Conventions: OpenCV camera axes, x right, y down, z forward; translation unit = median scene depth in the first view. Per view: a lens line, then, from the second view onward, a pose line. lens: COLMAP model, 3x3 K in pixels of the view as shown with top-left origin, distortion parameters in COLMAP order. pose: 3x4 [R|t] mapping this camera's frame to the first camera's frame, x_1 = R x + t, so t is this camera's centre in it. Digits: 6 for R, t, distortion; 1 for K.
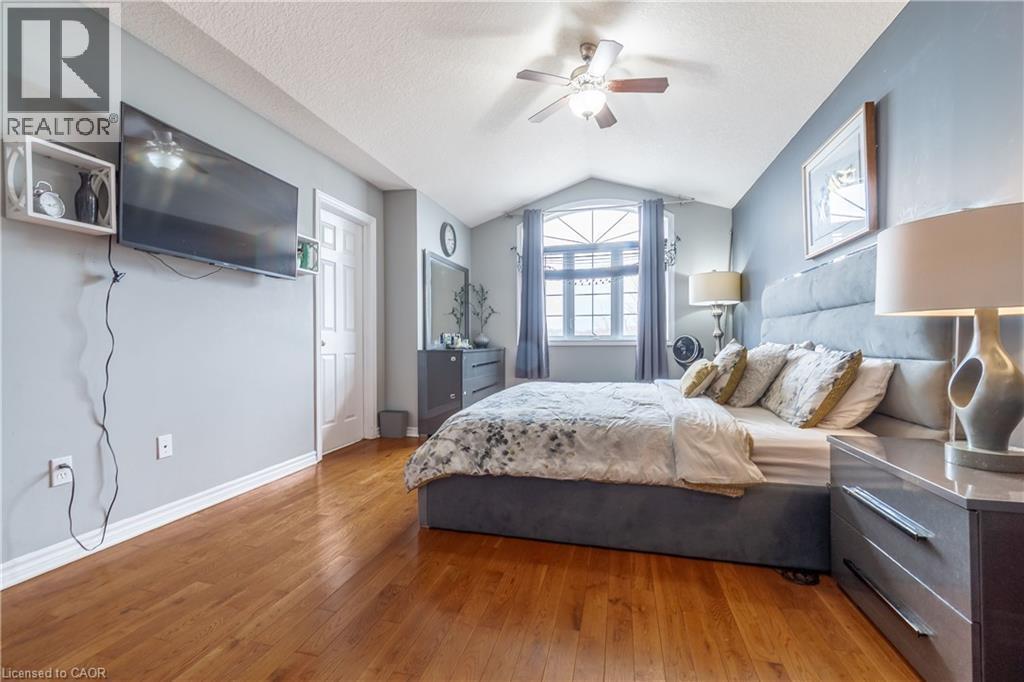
lens RADIAL K [[445.5, 0, 510.2], [0, 445.5, 341.3], [0, 0, 1]] dist [-0.002720, -0.000453]
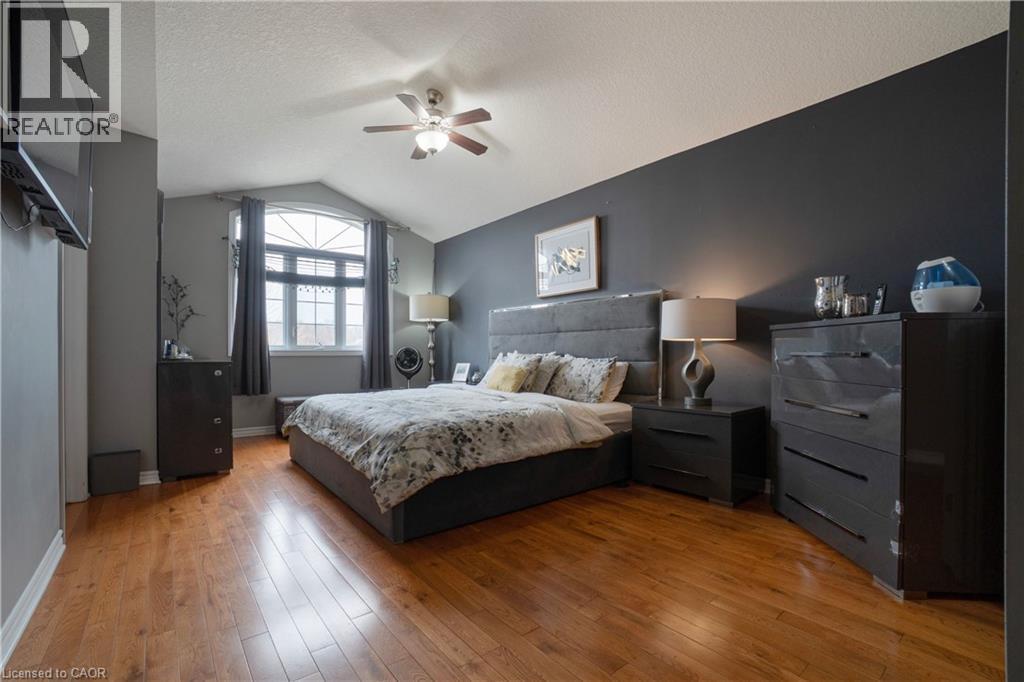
lens RADIAL K [[445.5, 0, 513.0], [0, 445.5, 346.4], [0, 0, 1]] dist [-0.002720, -0.000453]
pose [[0.604562, 0.011578, 0.796474, -0.603989], [-0.003180, 0.999921, -0.012121, -0.000610], [-0.796551, 0.004795, 0.604552, 0.156063]]
